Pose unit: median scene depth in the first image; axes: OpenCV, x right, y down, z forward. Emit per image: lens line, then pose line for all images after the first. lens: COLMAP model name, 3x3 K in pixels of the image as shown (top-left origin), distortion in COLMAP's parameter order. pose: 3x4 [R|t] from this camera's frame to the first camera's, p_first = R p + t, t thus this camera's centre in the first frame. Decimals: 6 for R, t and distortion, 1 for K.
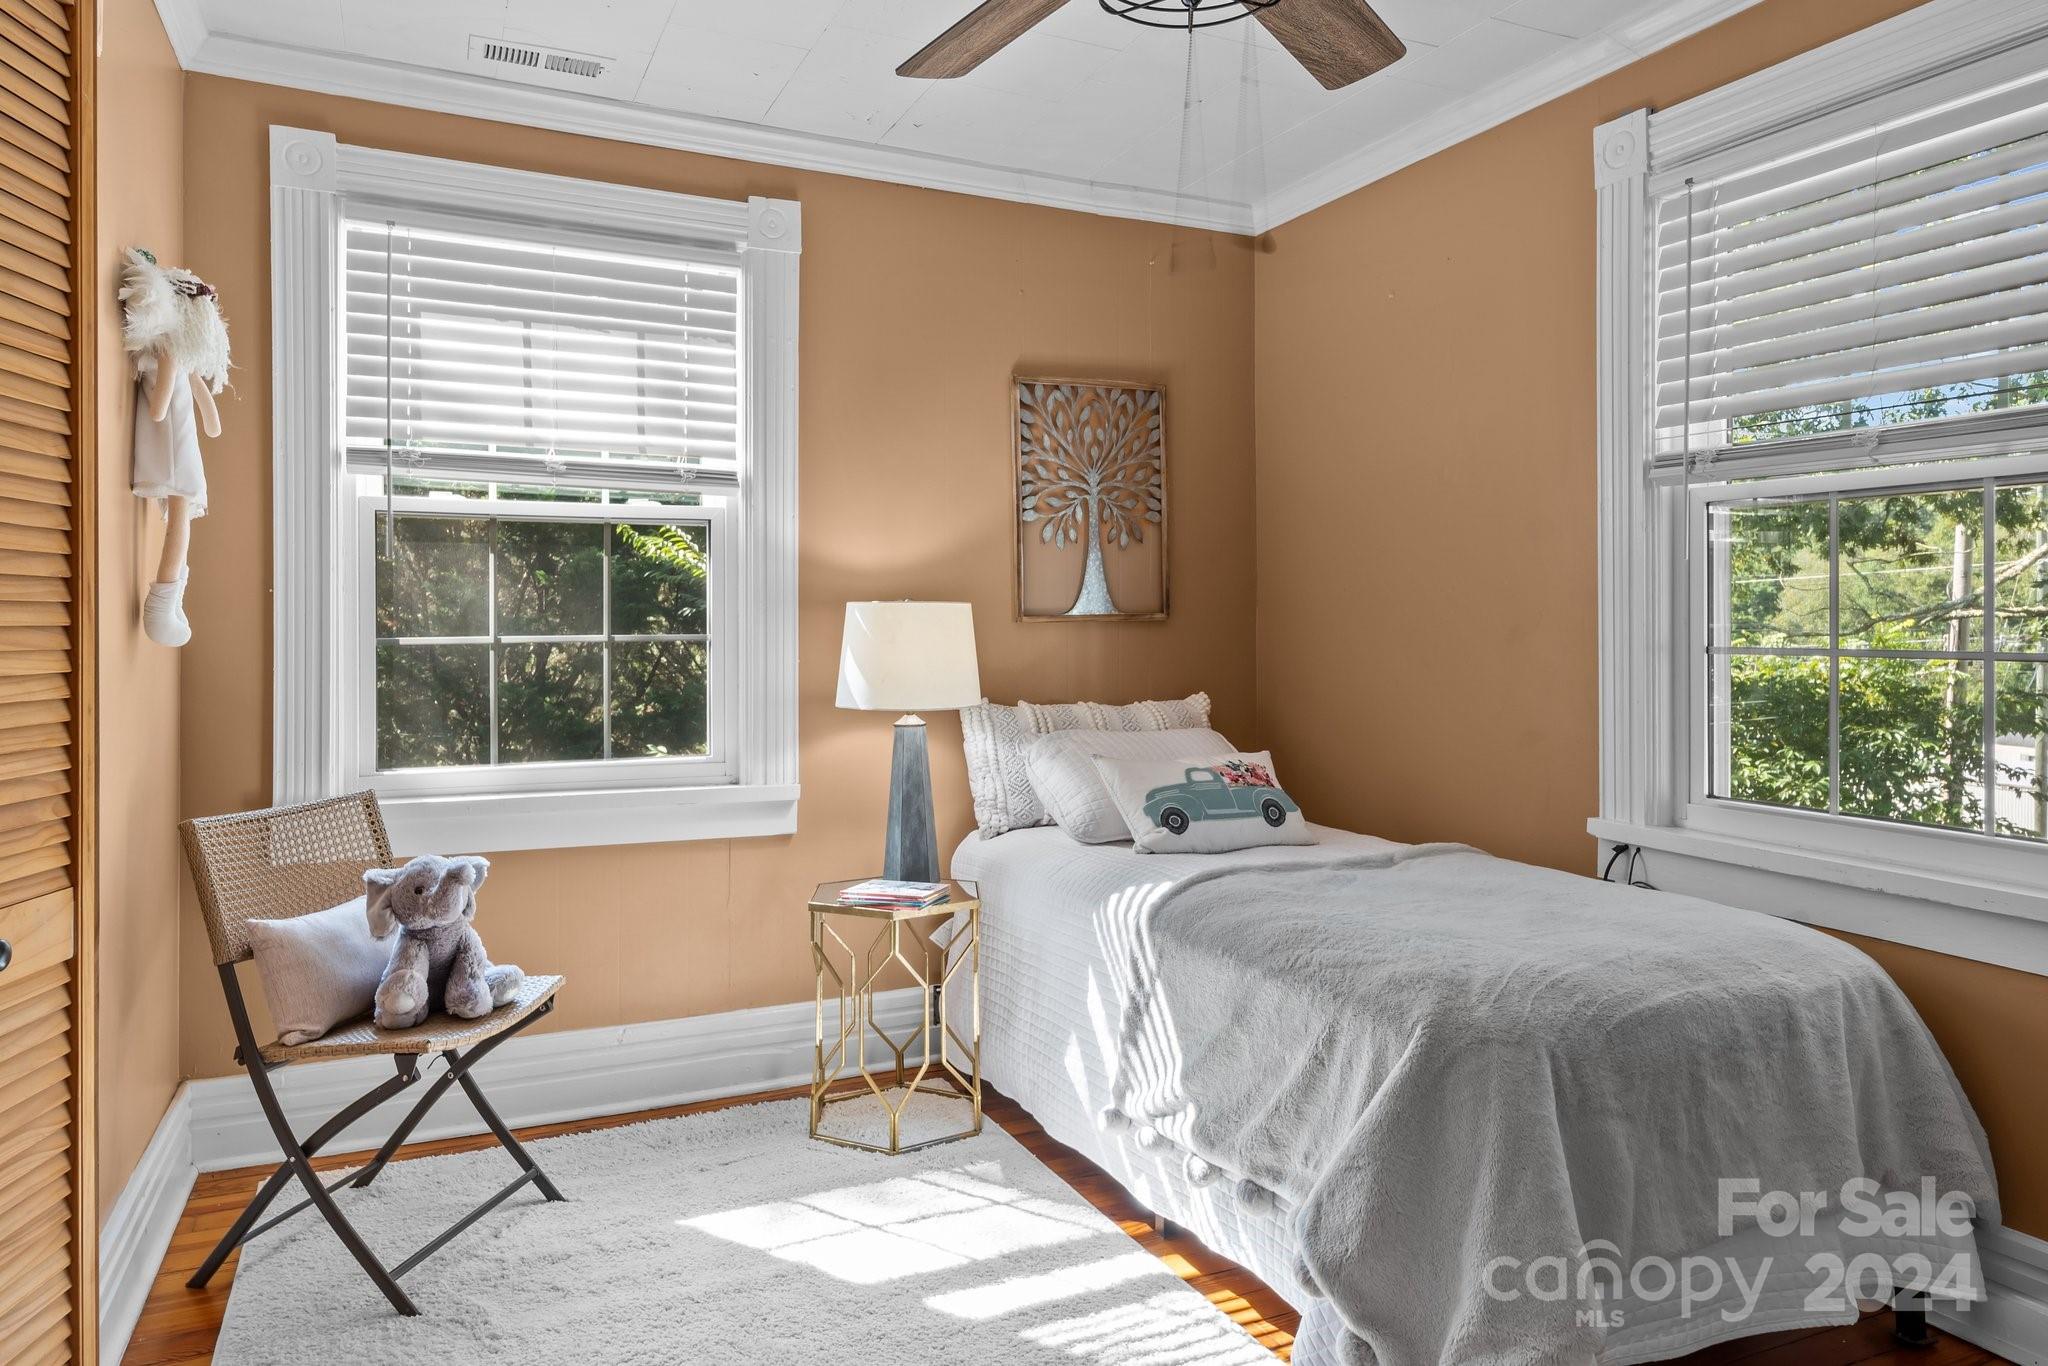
lens RADIAL K [[1287.5, 0, 1015.7], [0, 1287.5, 630.8], [0, 0, 1]] dist [0.001728, 0.003261]
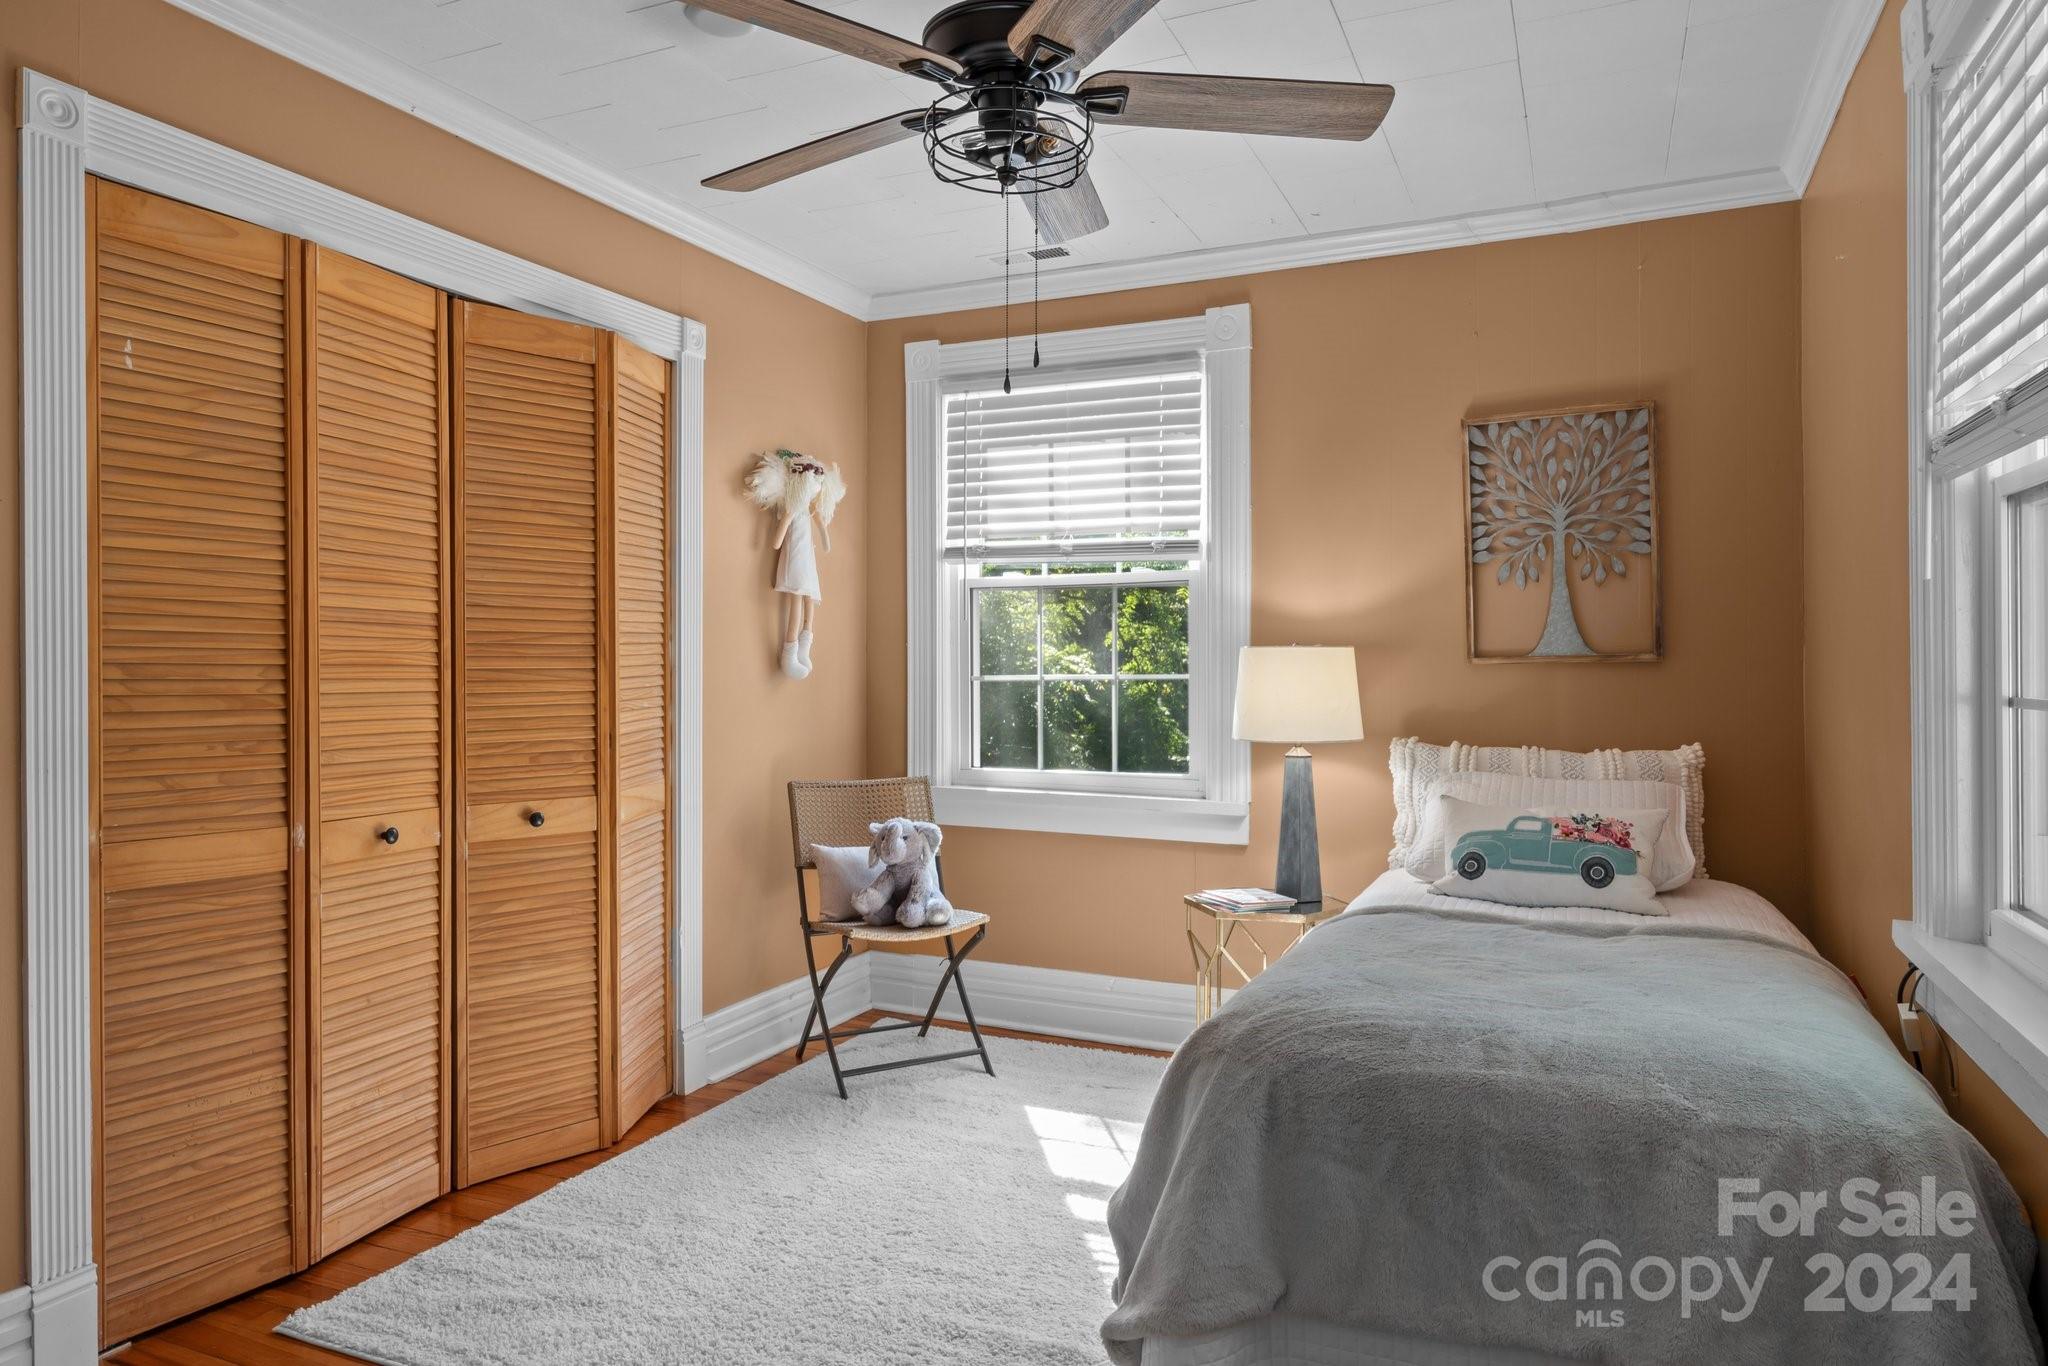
lens RADIAL K [[1264.9, 0, 1024.0], [0, 1264.9, 683.0], [0, 0, 1]] dist [0.001638, 0.001479]
pose [[0.653451, 0.010044, -0.756902, 0.579039], [-0.002914, 0.999938, 0.010753, -0.001504], [0.756963, -0.004821, 0.653440, 0.100375]]
